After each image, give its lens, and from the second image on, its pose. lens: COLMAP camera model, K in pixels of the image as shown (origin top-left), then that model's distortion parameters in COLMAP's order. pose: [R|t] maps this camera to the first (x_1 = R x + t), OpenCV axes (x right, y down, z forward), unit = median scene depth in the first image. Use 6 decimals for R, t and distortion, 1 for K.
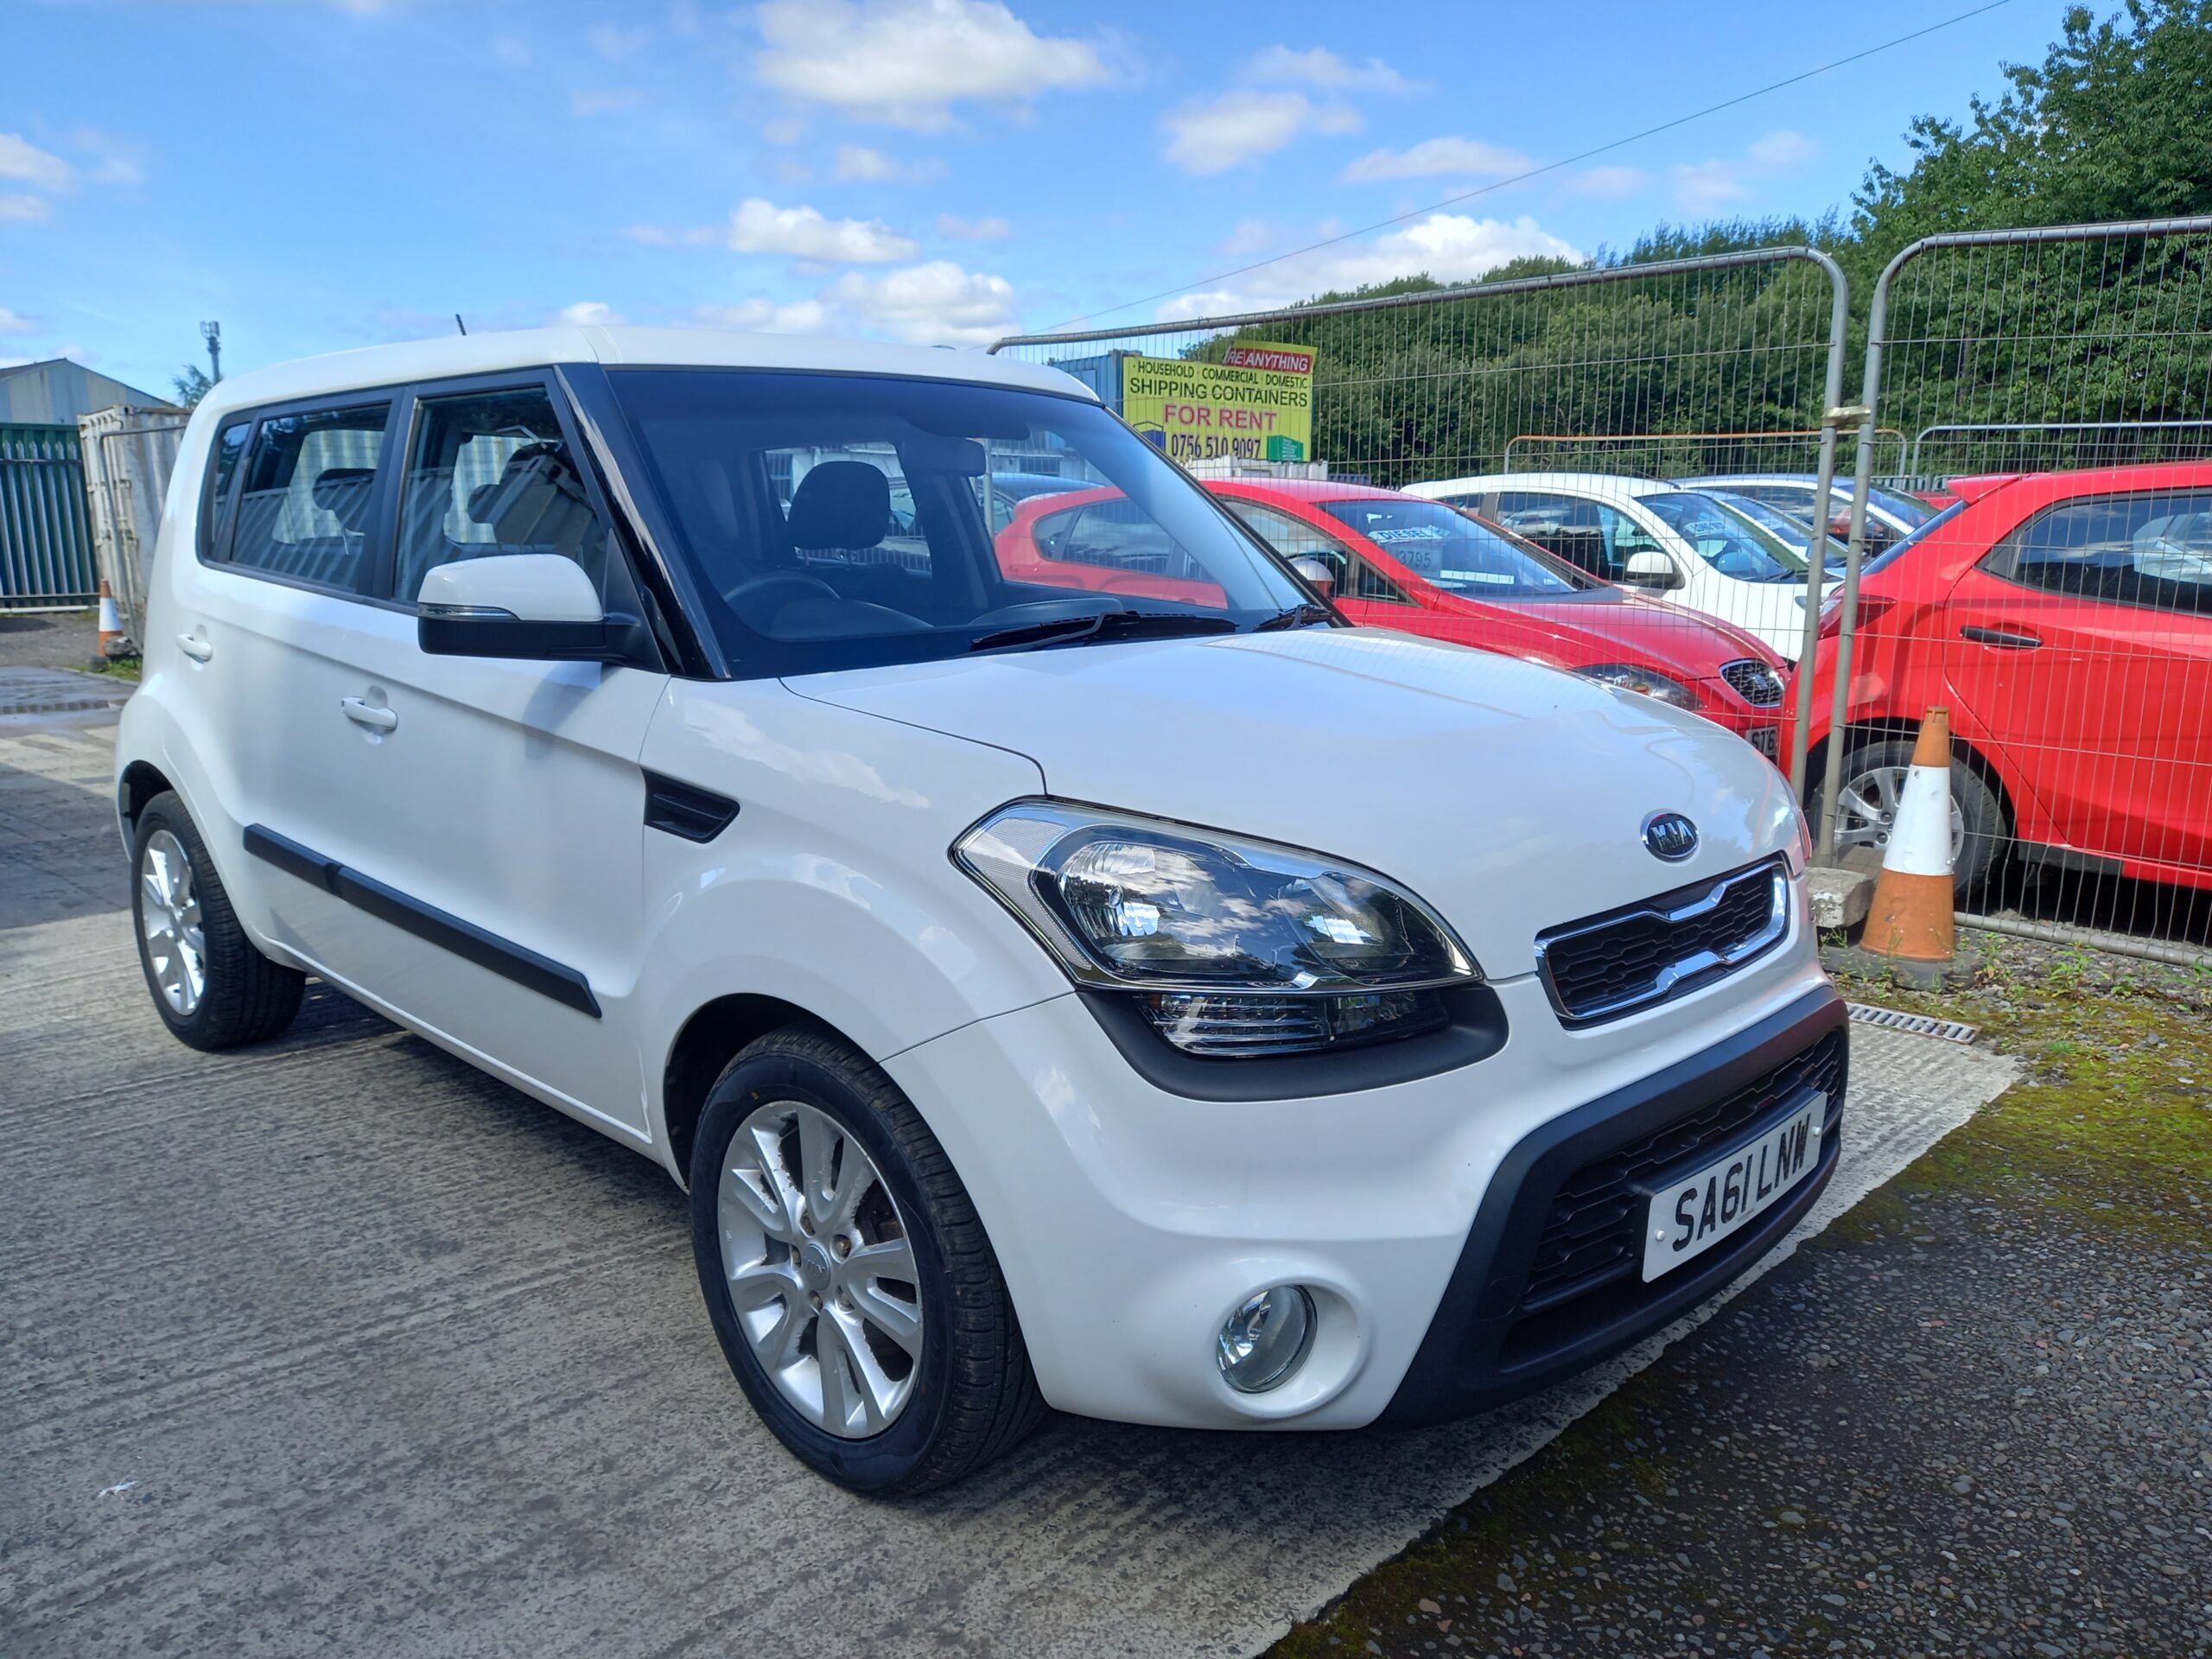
lens RADIAL K [[1613.7, 0, 1212.3], [0, 1613.7, 825.0], [0, 0, 1]] dist [0.045273, -0.031070]
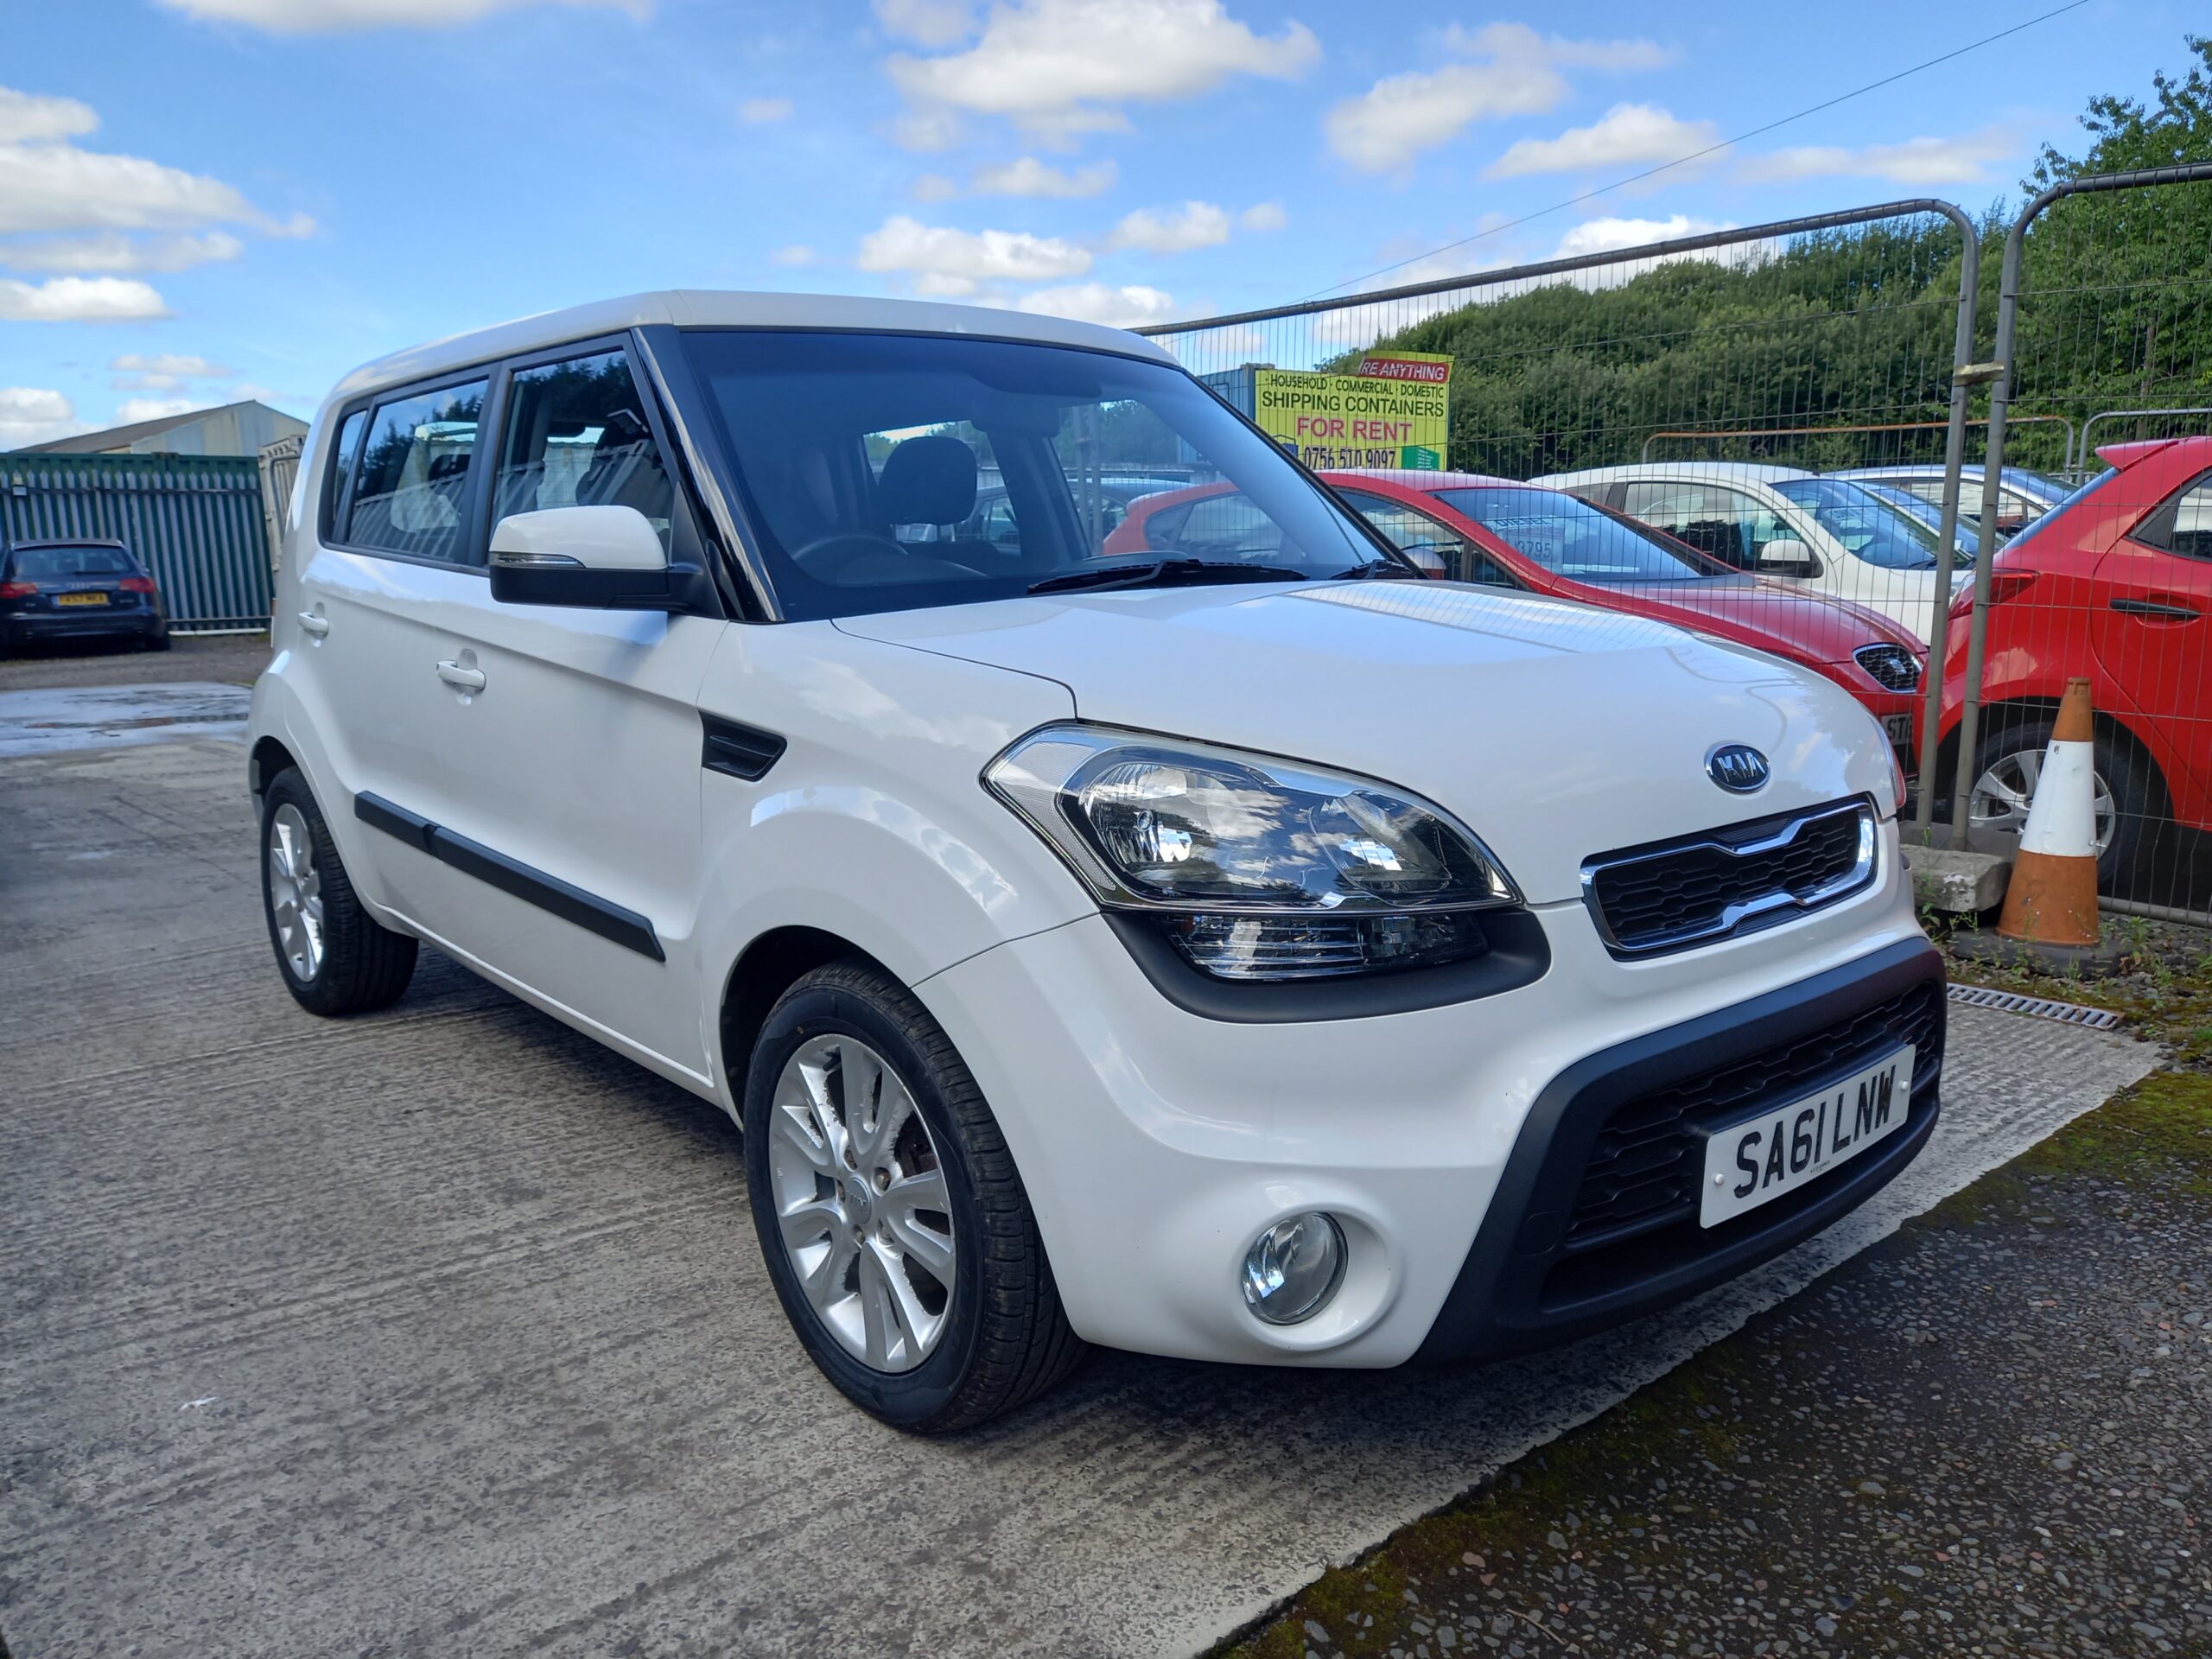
lens RADIAL K [[1633.2, 0, 1206.3], [0, 1633.2, 825.7], [0, 0, 1]] dist [0.033684, -0.012010]
pose [[0.996101, -0.002003, -0.088193, 0.053229], [0.000915, 0.999923, -0.012379, 0.049509], [0.088211, 0.012250, 0.996026, 0.011308]]
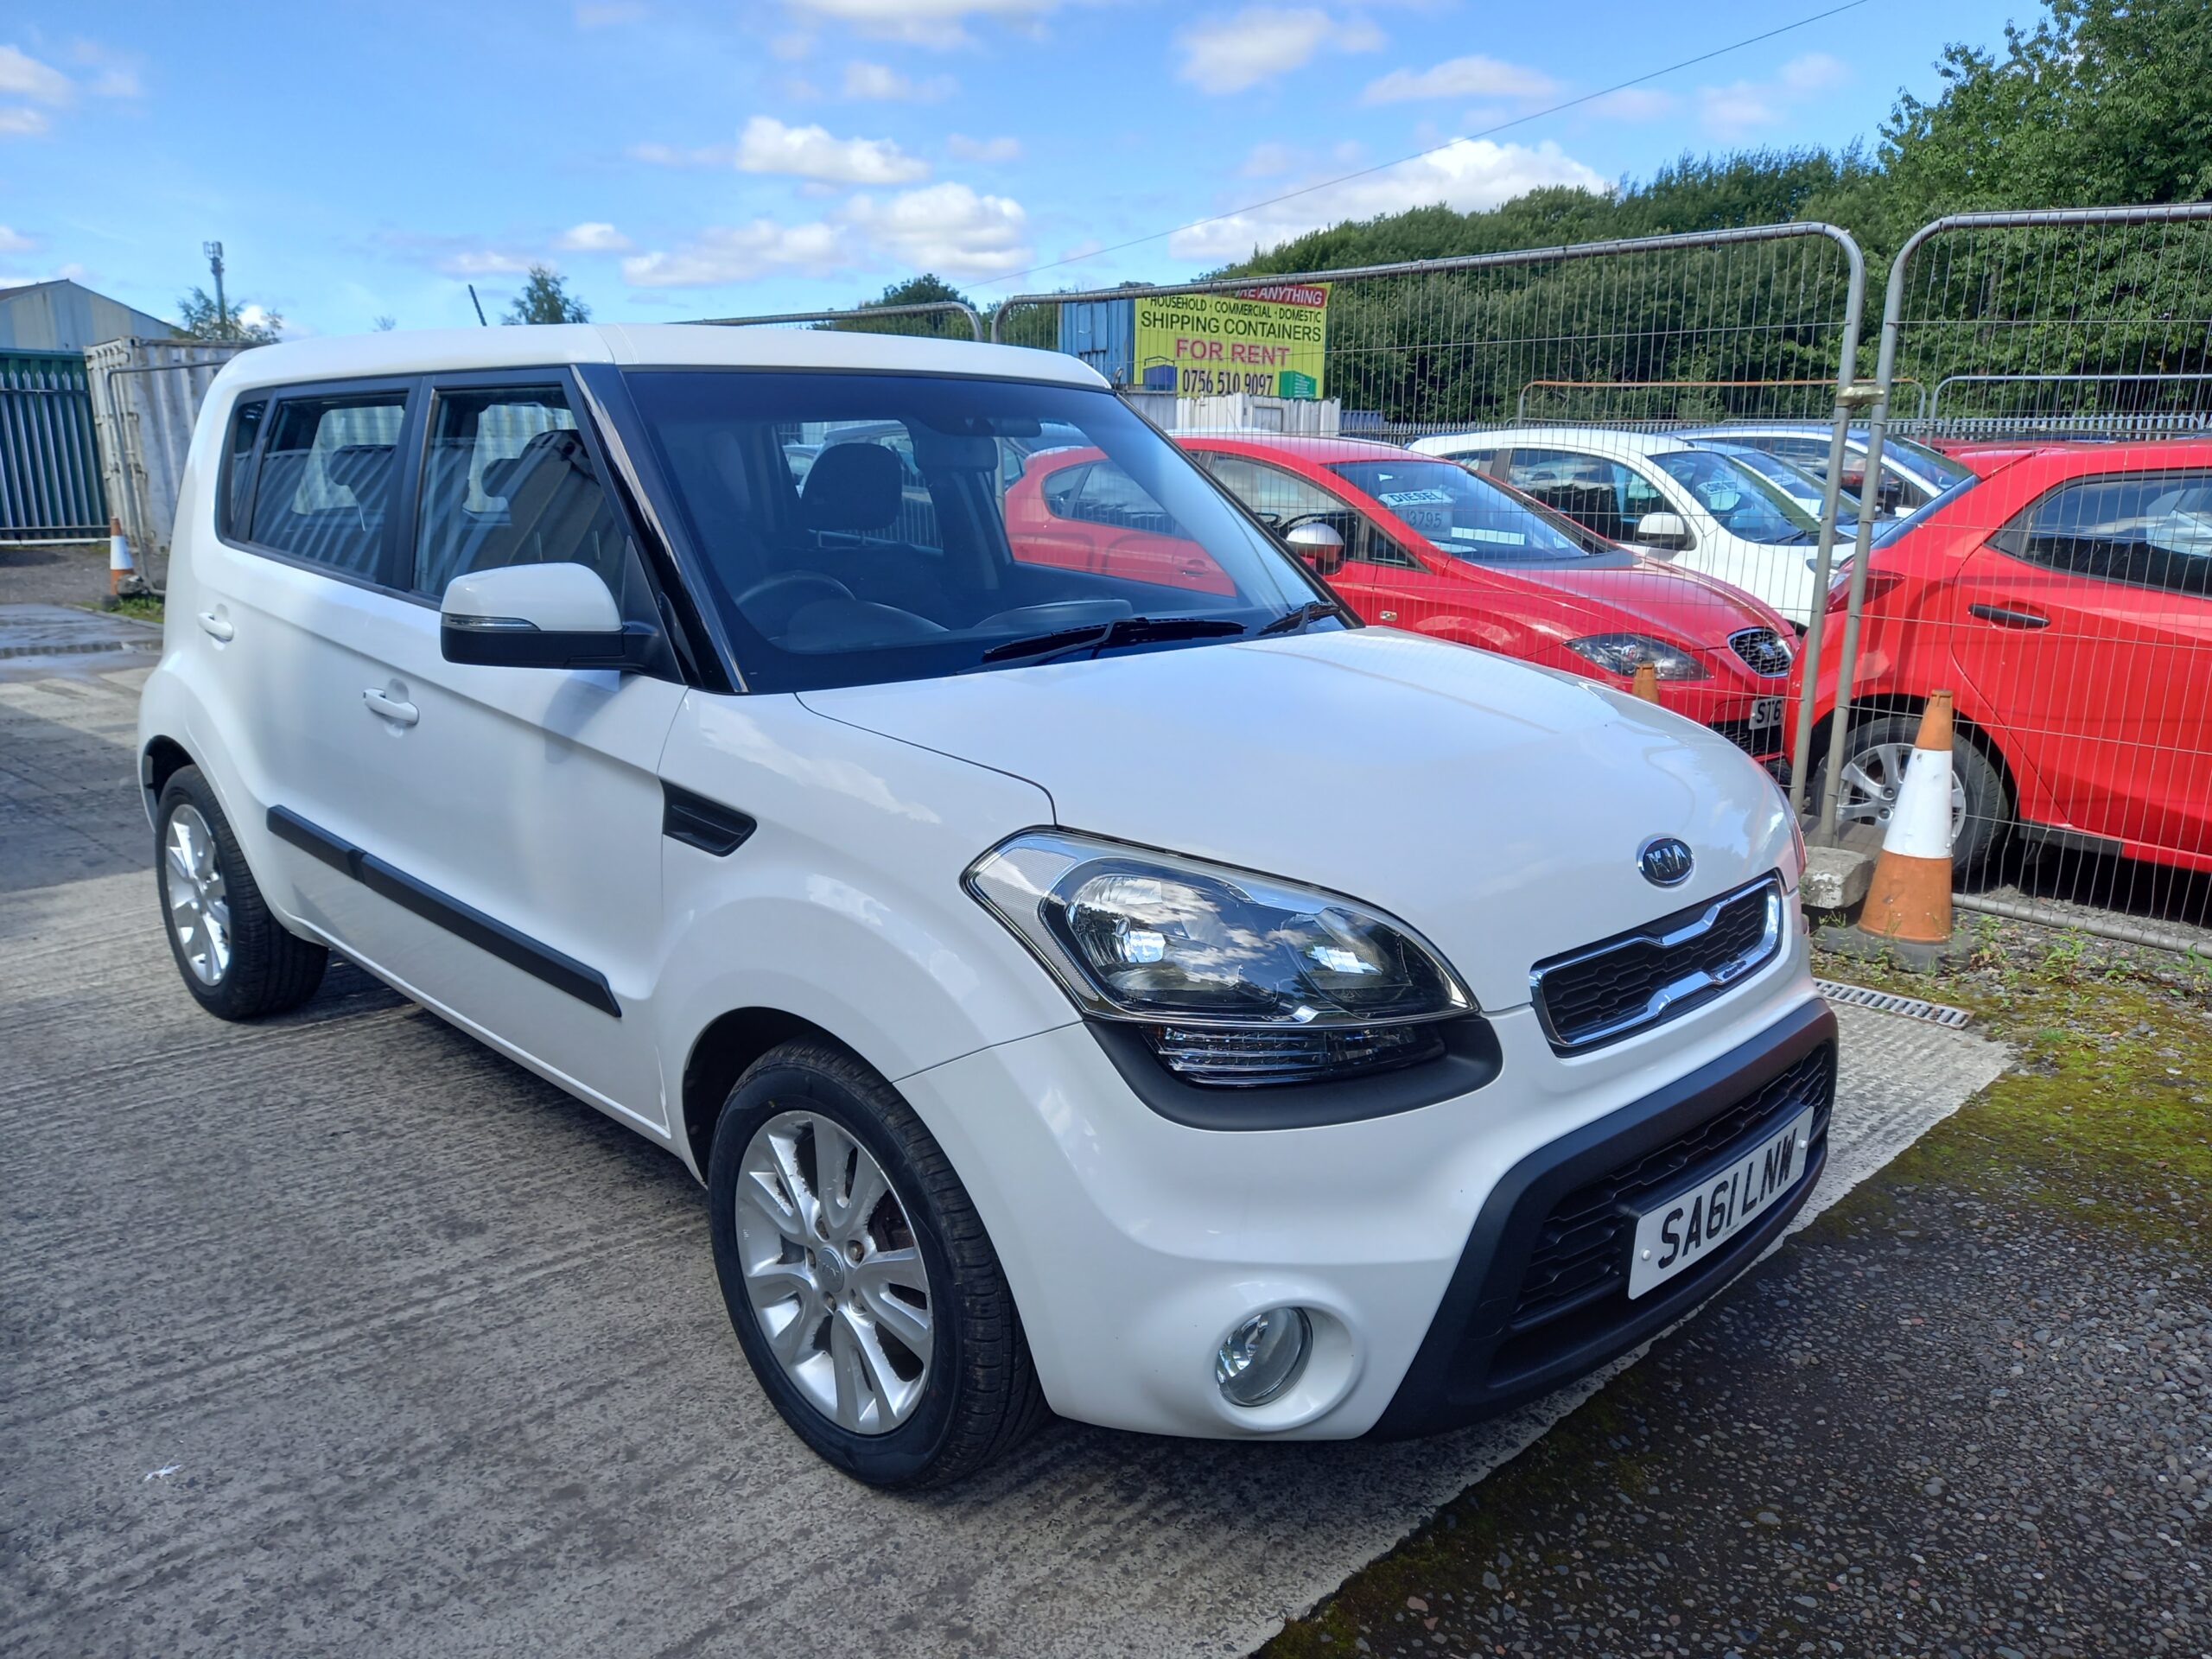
lens RADIAL K [[1613.7, 0, 1212.3], [0, 1613.7, 825.0], [0, 0, 1]] dist [0.045273, -0.031070]
pose [[0.999933, 0.010706, -0.004507, 0.001032], [-0.010516, 0.999130, 0.040368, -0.051255], [0.004936, -0.040318, 0.999175, -0.020621]]
